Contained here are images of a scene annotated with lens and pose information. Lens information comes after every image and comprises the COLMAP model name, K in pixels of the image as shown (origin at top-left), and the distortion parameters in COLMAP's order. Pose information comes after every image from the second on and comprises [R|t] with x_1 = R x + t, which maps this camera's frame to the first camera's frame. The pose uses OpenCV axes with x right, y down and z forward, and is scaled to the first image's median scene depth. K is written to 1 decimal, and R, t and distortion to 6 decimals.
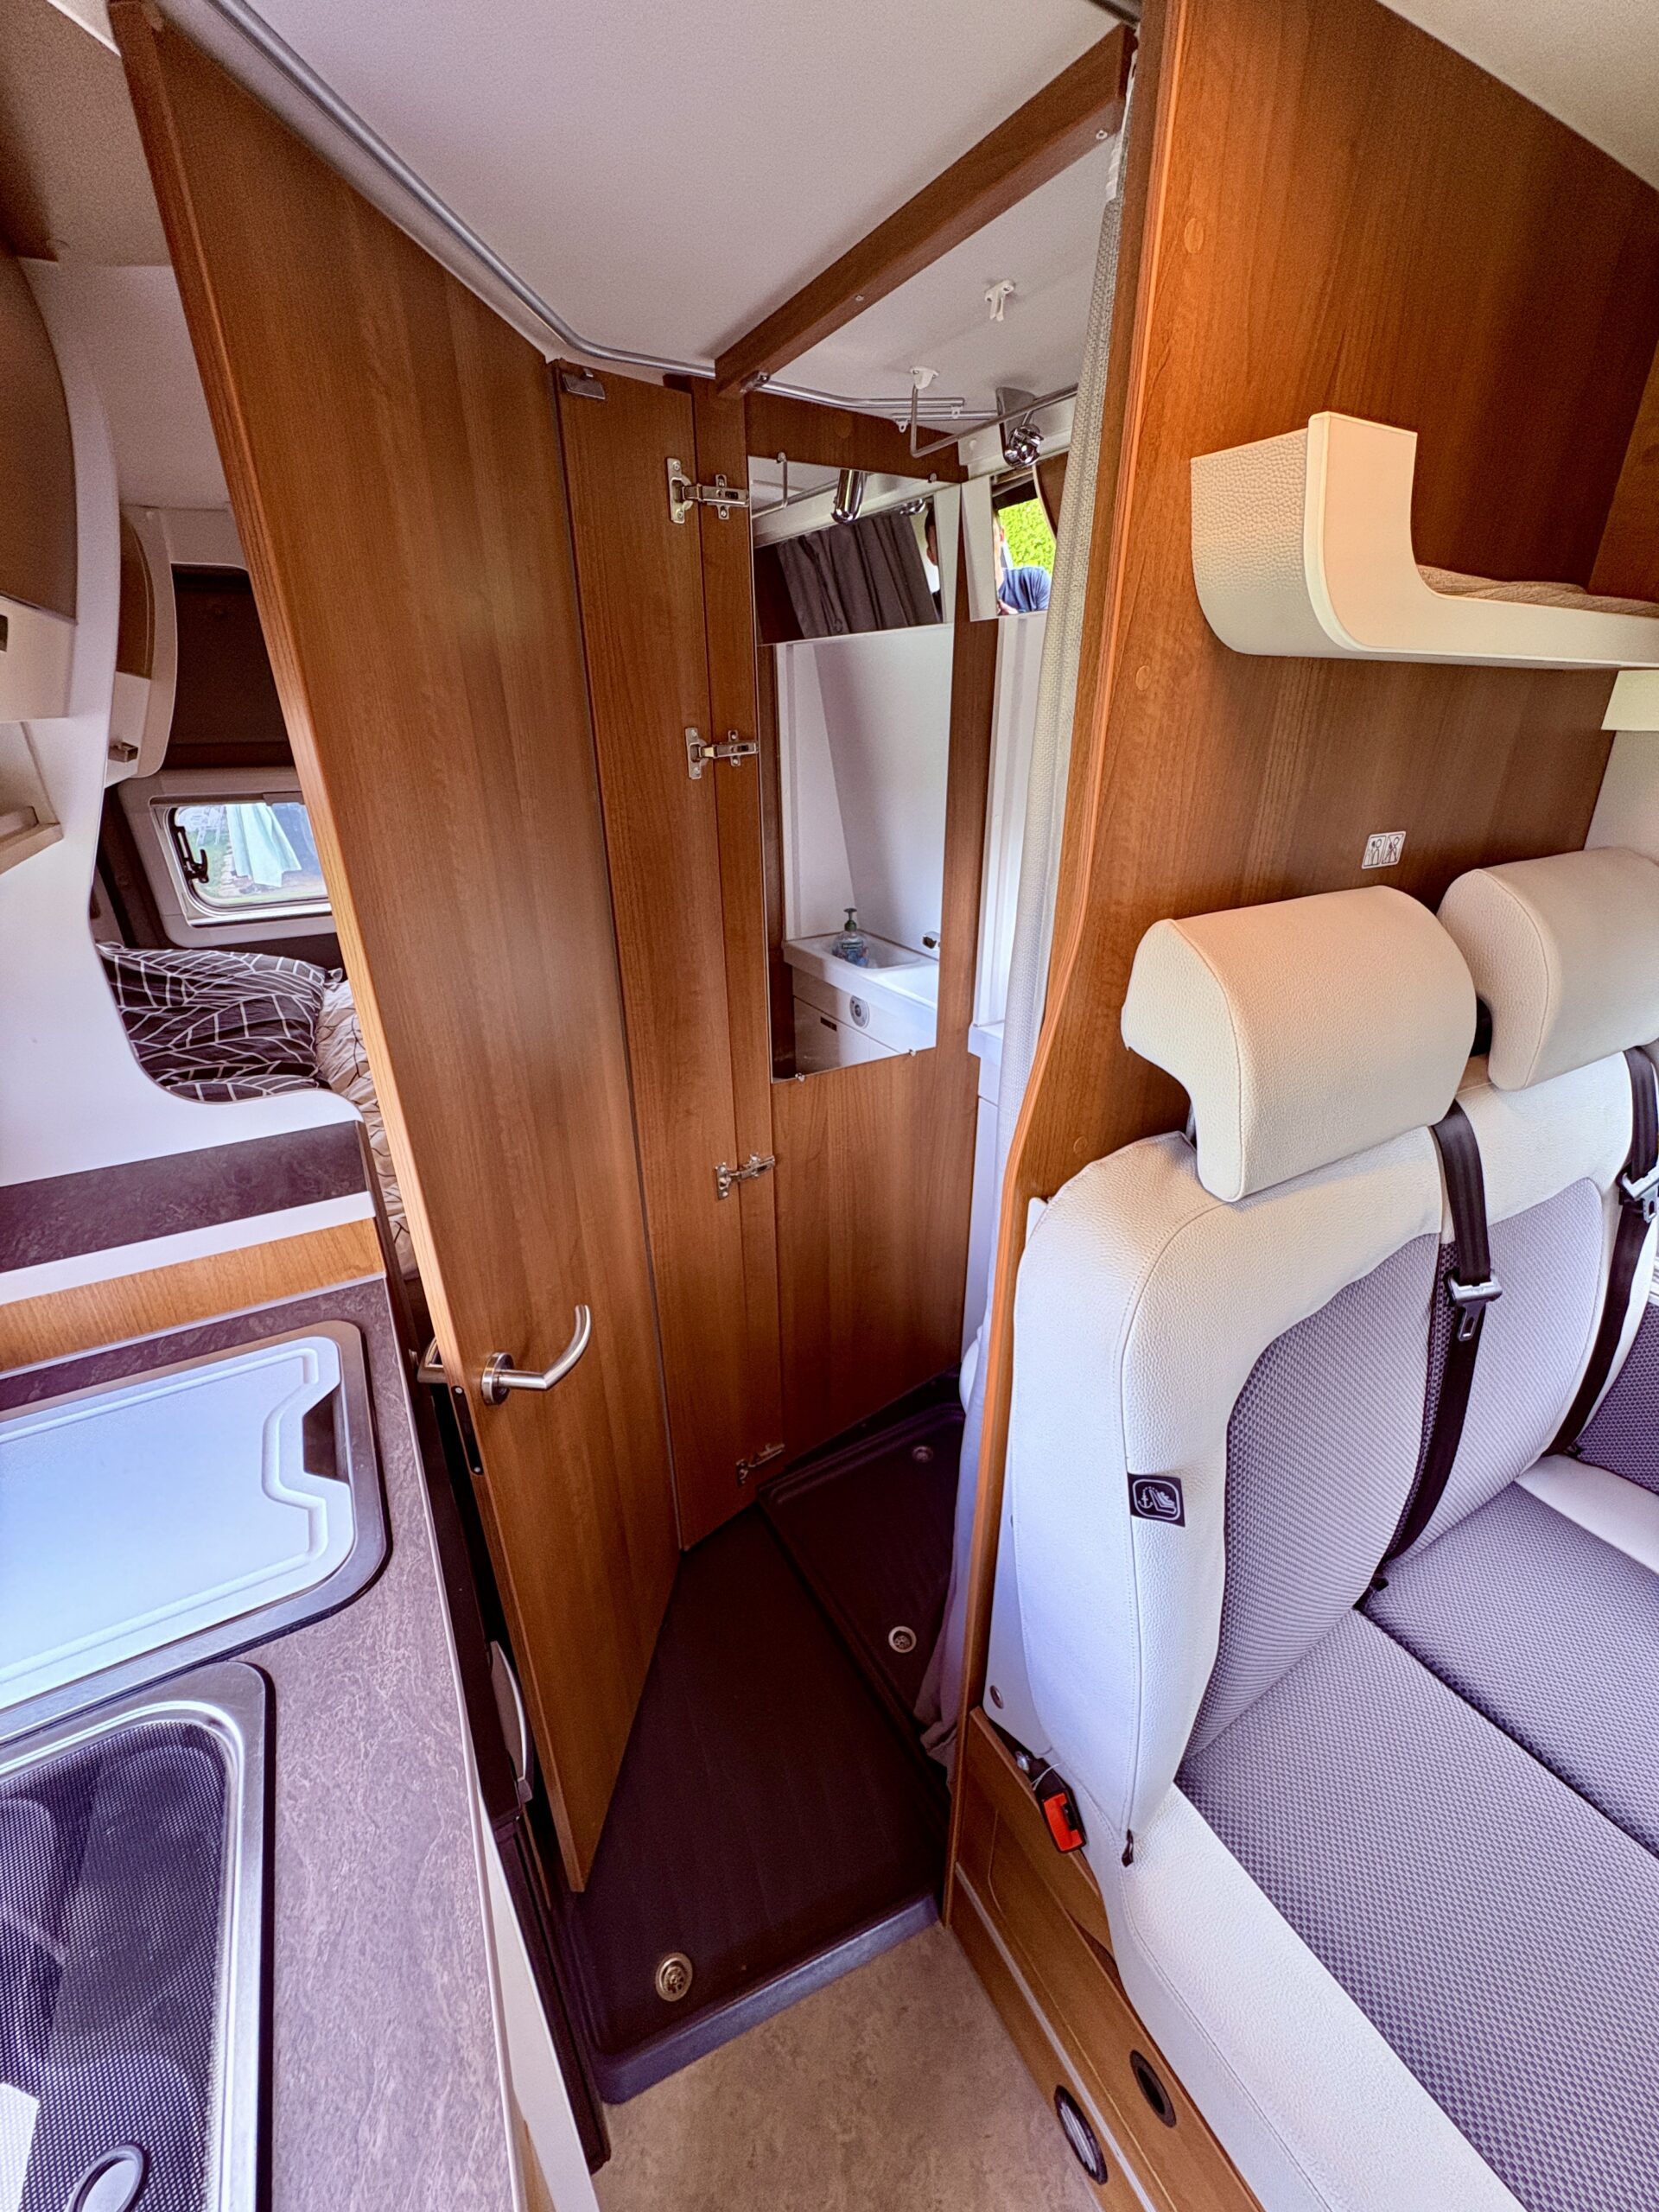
lens RADIAL K [[876.5, 0, 829.2], [0, 876.5, 1104.1], [0, 0, 1]] dist [-0.000143, 0.000161]
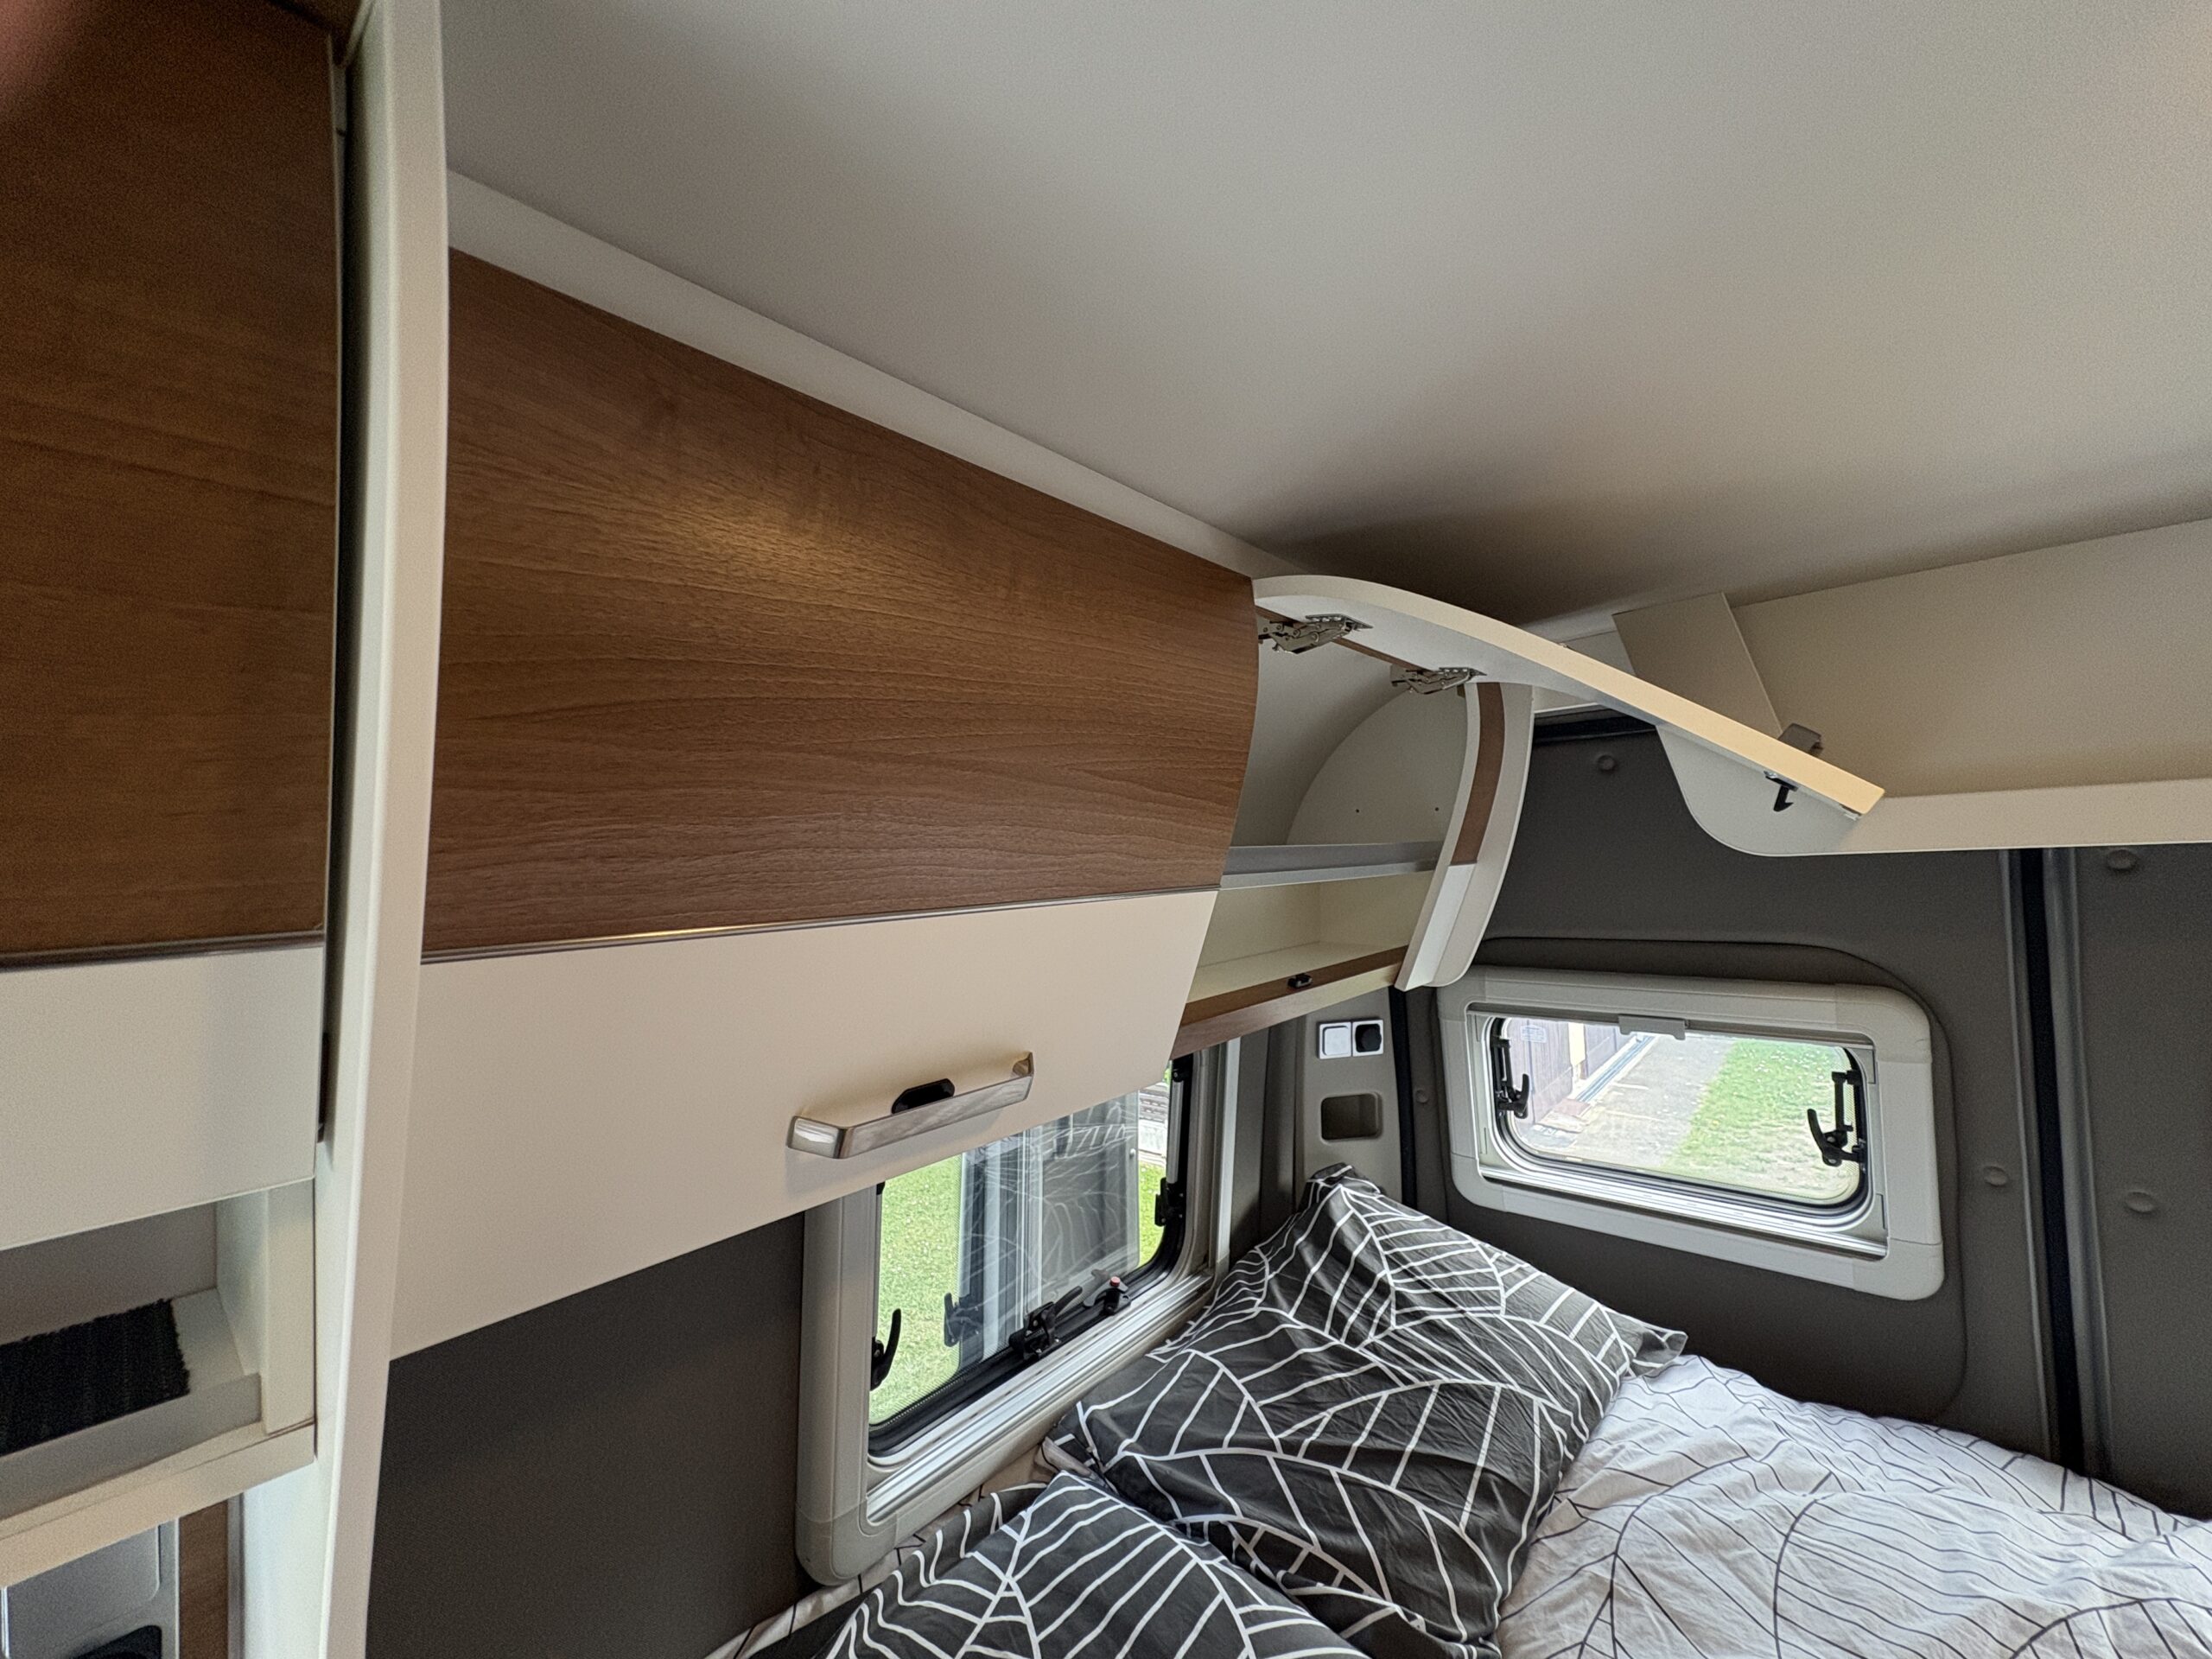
lens RADIAL K [[876.5, 0, 1099.8], [0, 876.5, 832.2], [0, 0, 1]] dist [-0.000143, 0.000161]
pose [[0.331596, -0.032869, -0.942849, -0.200982], [-0.355650, 0.921304, -0.157199, -0.292088], [0.873818, 0.387451, 0.293811, 0.521494]]
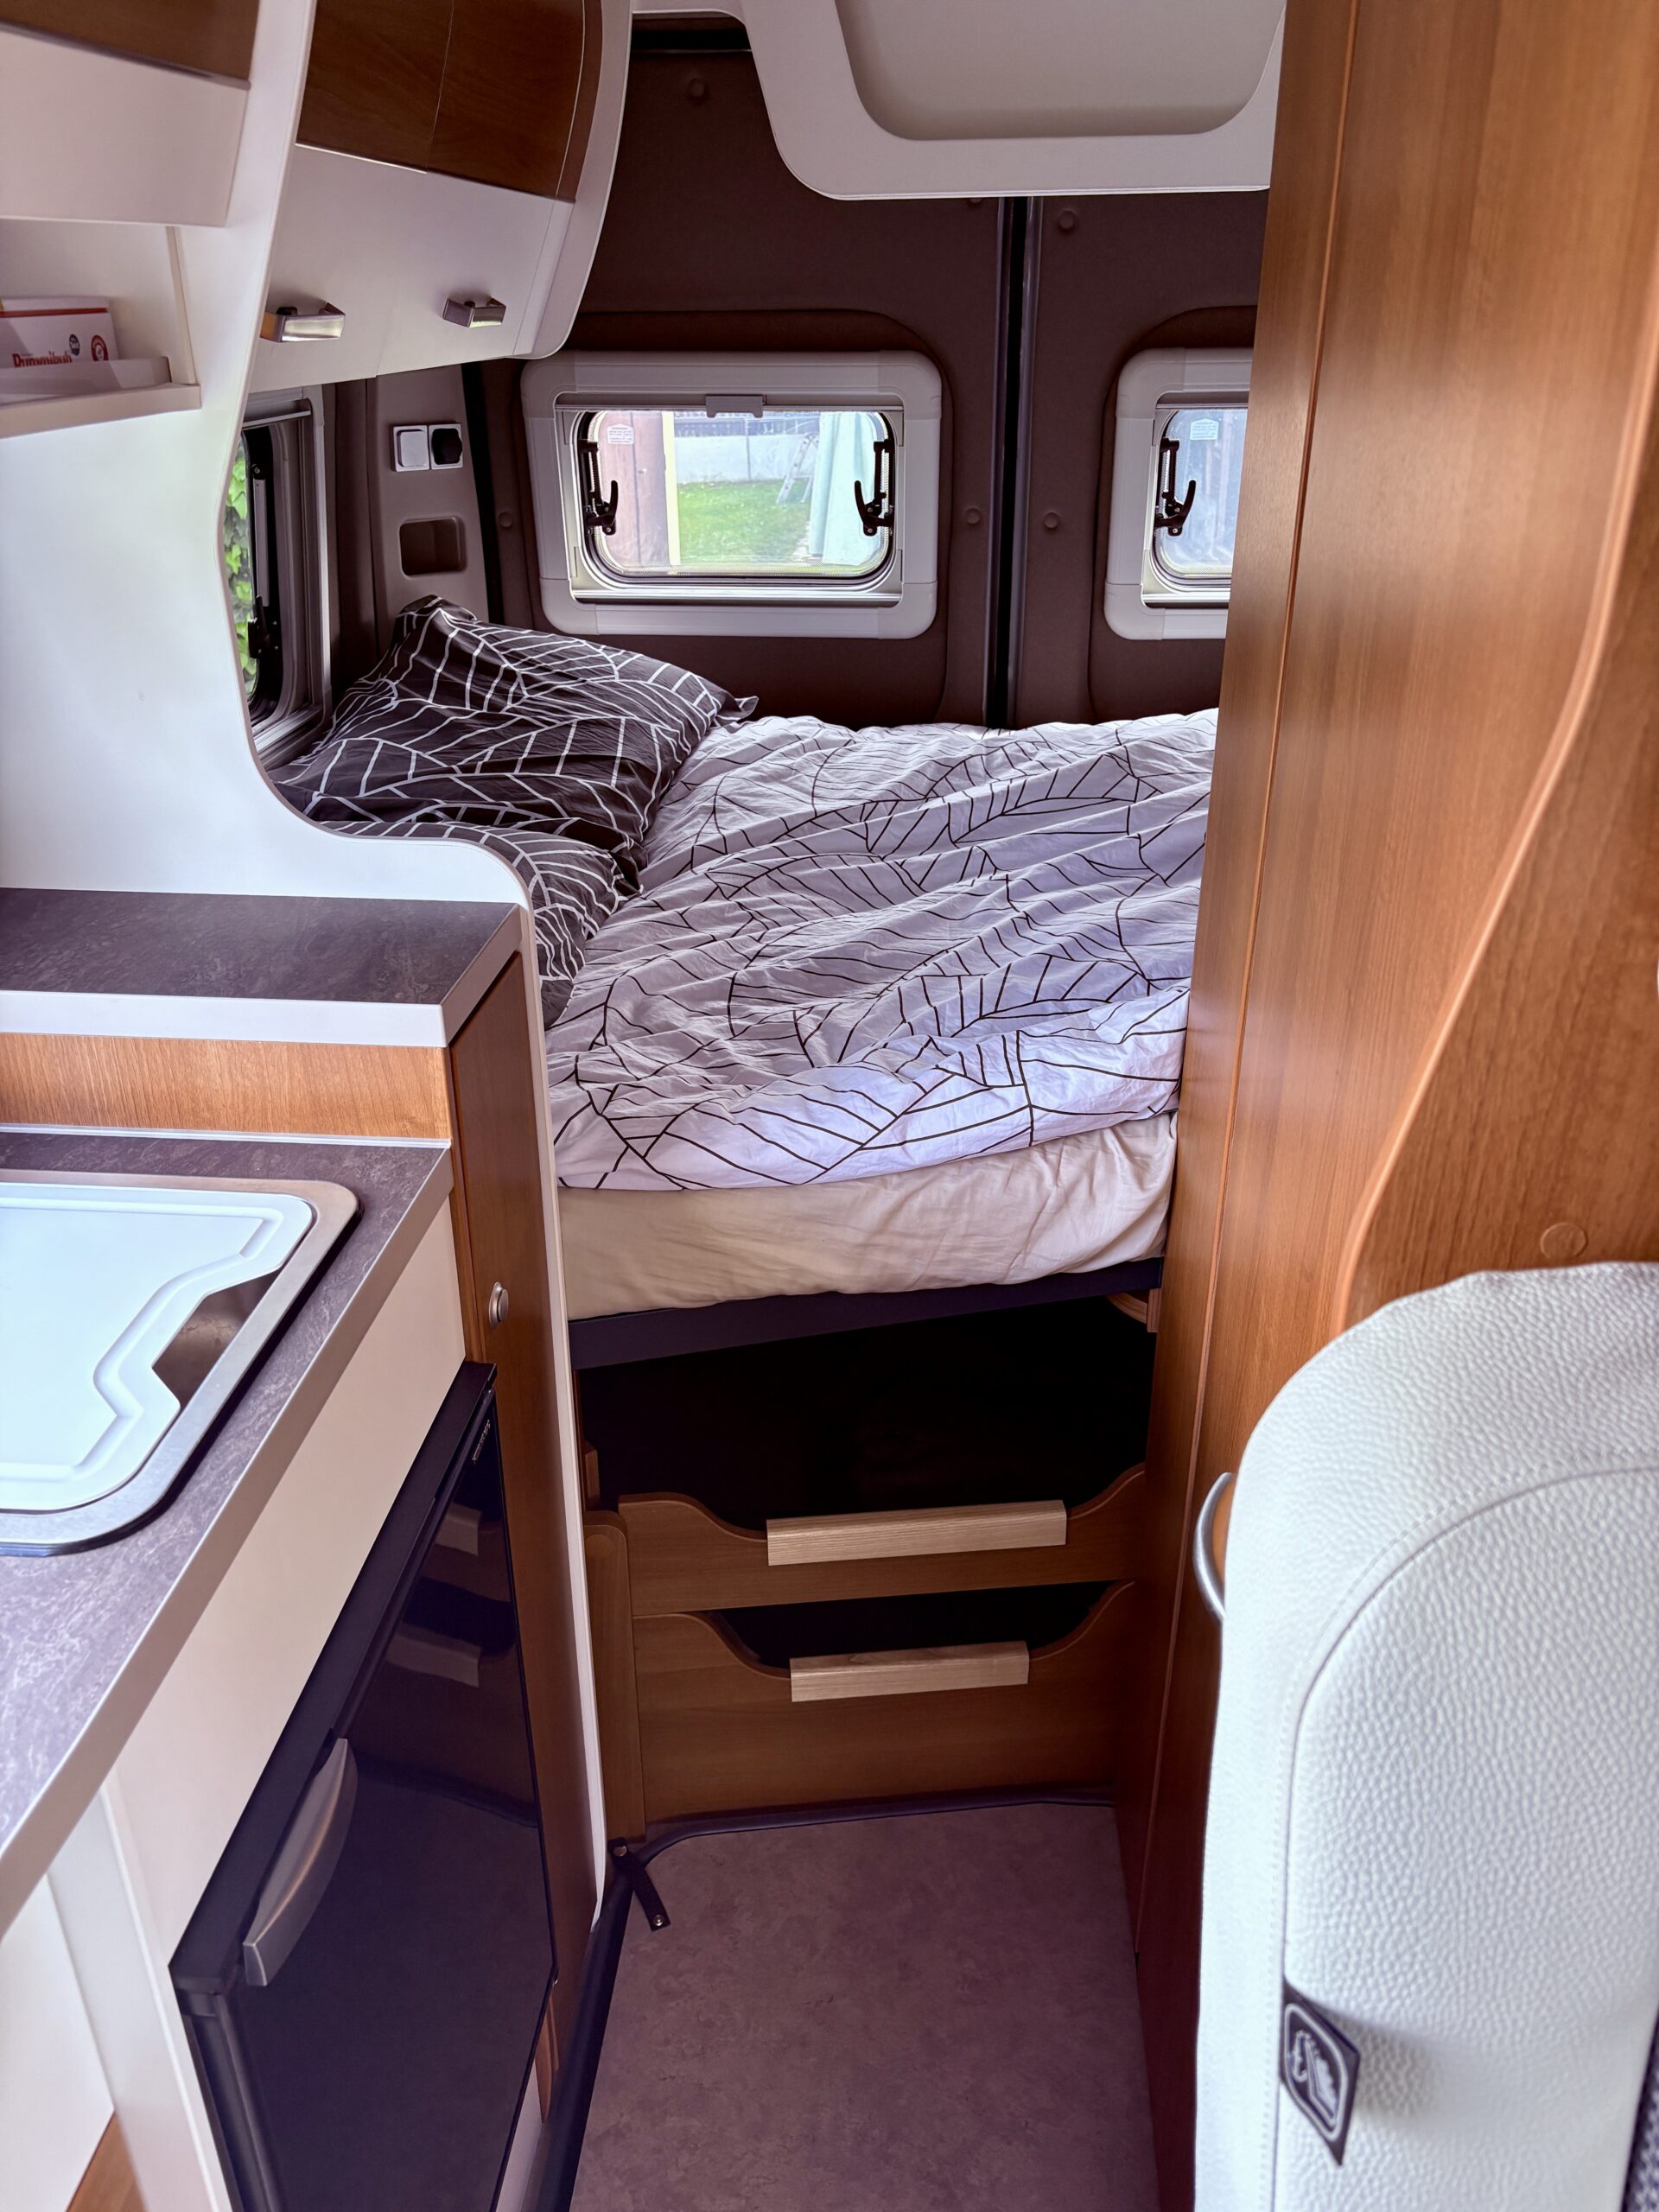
lens RADIAL K [[1666.7, 0, 829.5], [0, 1666.7, 1106.0], [0, 0, 1]] dist [0.044832, -0.066629]
pose [[0.829059, 0.248920, -0.500699, 0.166174], [-0.233186, 0.967779, 0.095016, -0.004443], [0.508217, 0.037982, 0.860391, 0.063067]]
